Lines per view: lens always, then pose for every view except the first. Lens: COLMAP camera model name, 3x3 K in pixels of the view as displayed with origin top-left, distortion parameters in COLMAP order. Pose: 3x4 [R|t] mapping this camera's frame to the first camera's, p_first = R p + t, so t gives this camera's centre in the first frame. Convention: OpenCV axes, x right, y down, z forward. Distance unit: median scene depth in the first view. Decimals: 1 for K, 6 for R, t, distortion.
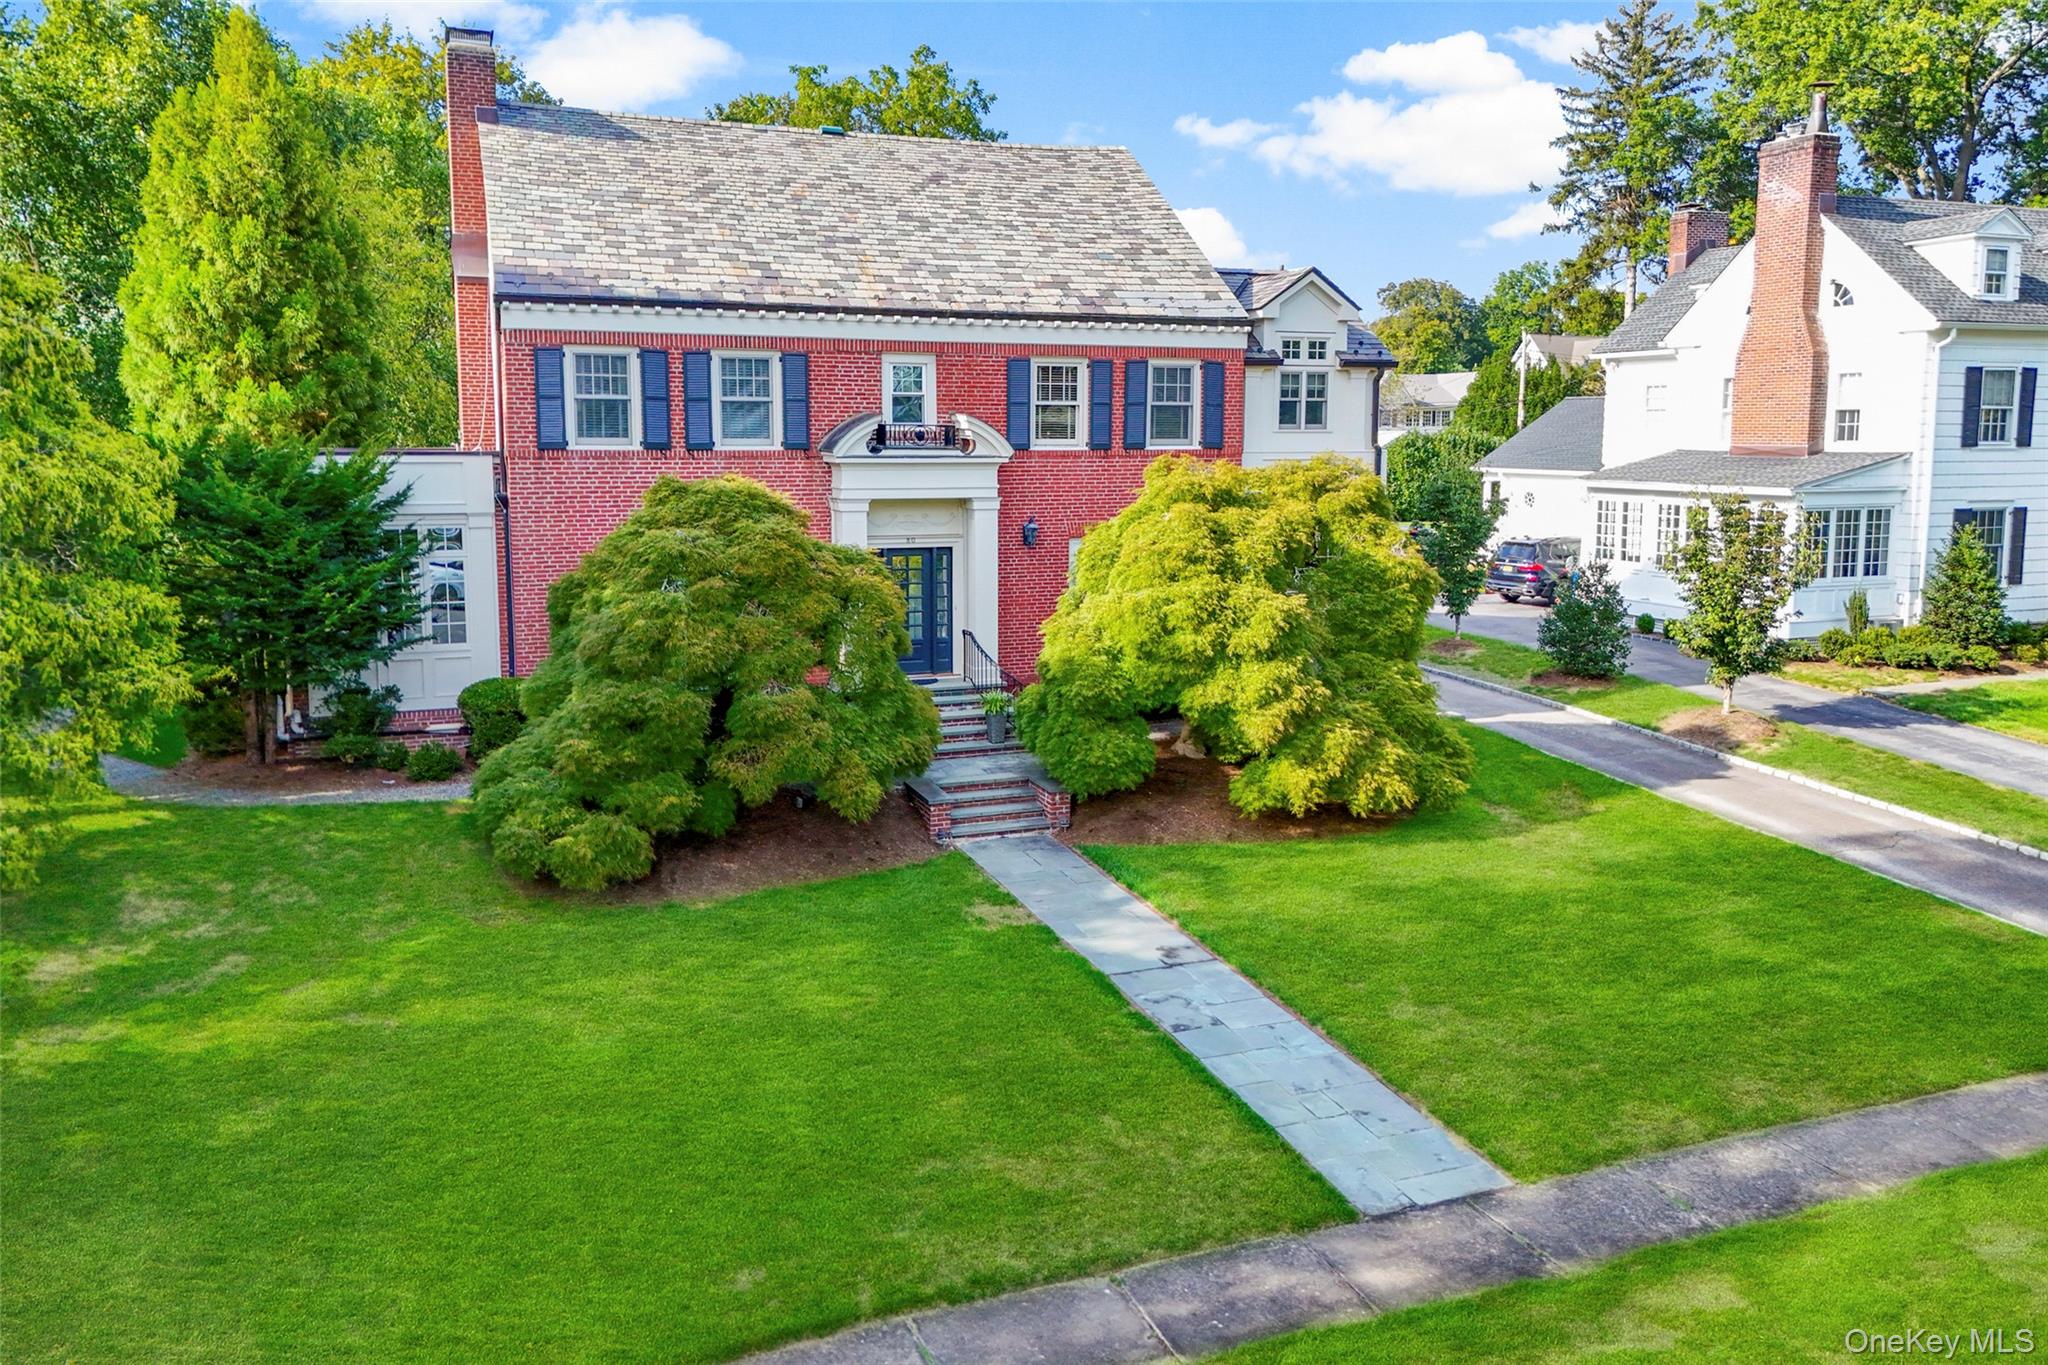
lens RADIAL K [[998.1, 0, 1025.1], [0, 998.1, 670.0], [0, 0, 1]] dist [0.000856, -0.000328]
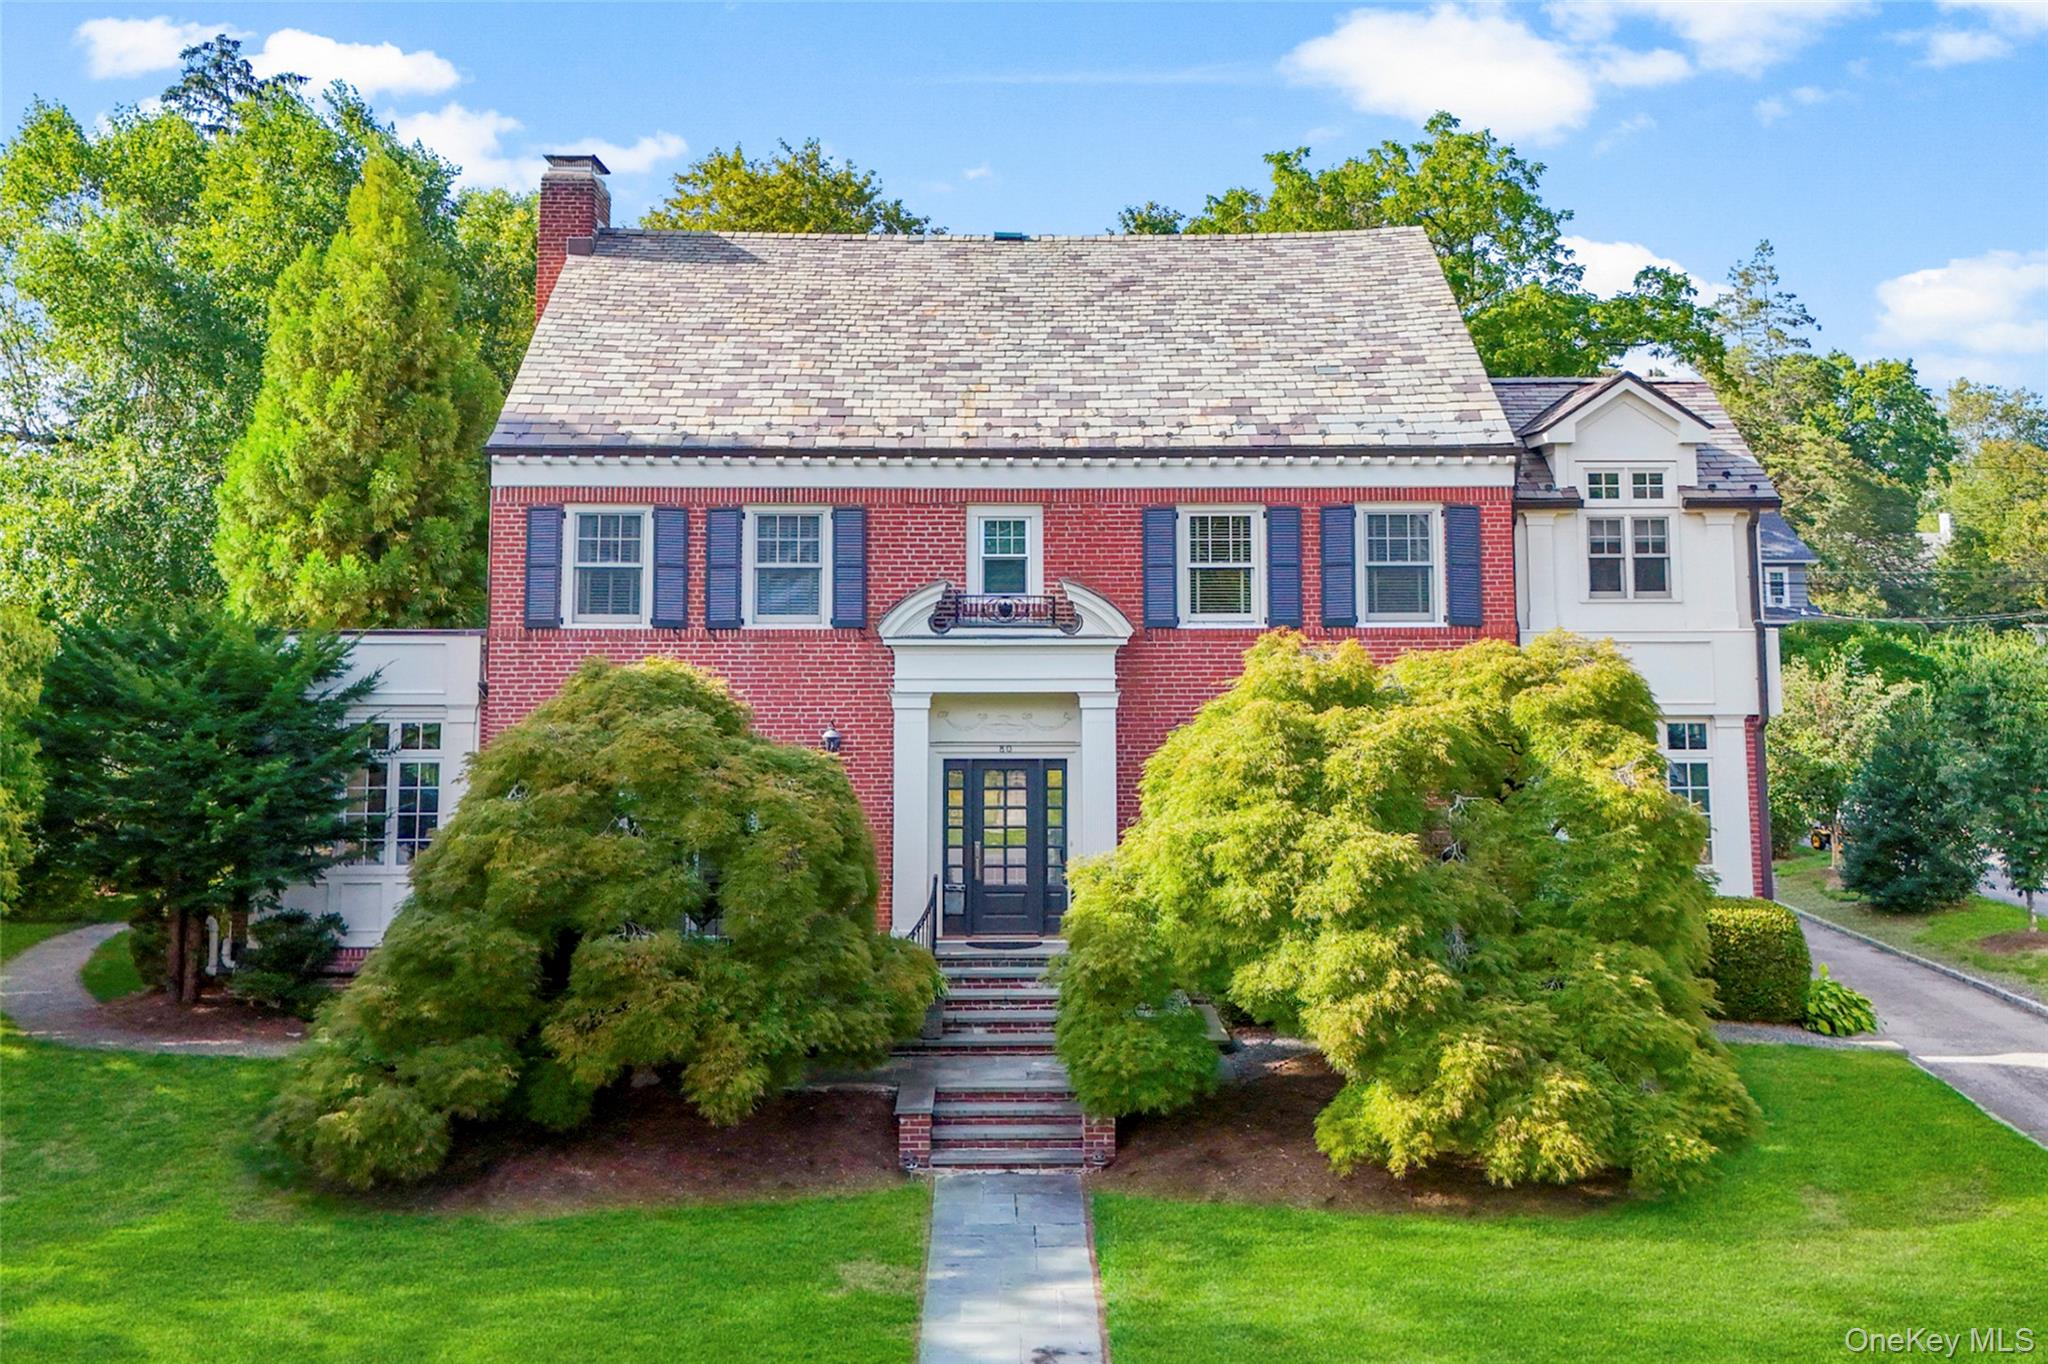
lens RADIAL K [[1397.2, 0, 1022.1], [0, 1397.2, 693.8], [0, 0, 1]] dist [0.008767, -0.005670]
pose [[0.971585, 0.008707, -0.236532, 0.159138], [-0.049255, 0.984884, -0.166067, 0.000710], [0.231510, 0.172998, 0.957327, 0.011380]]
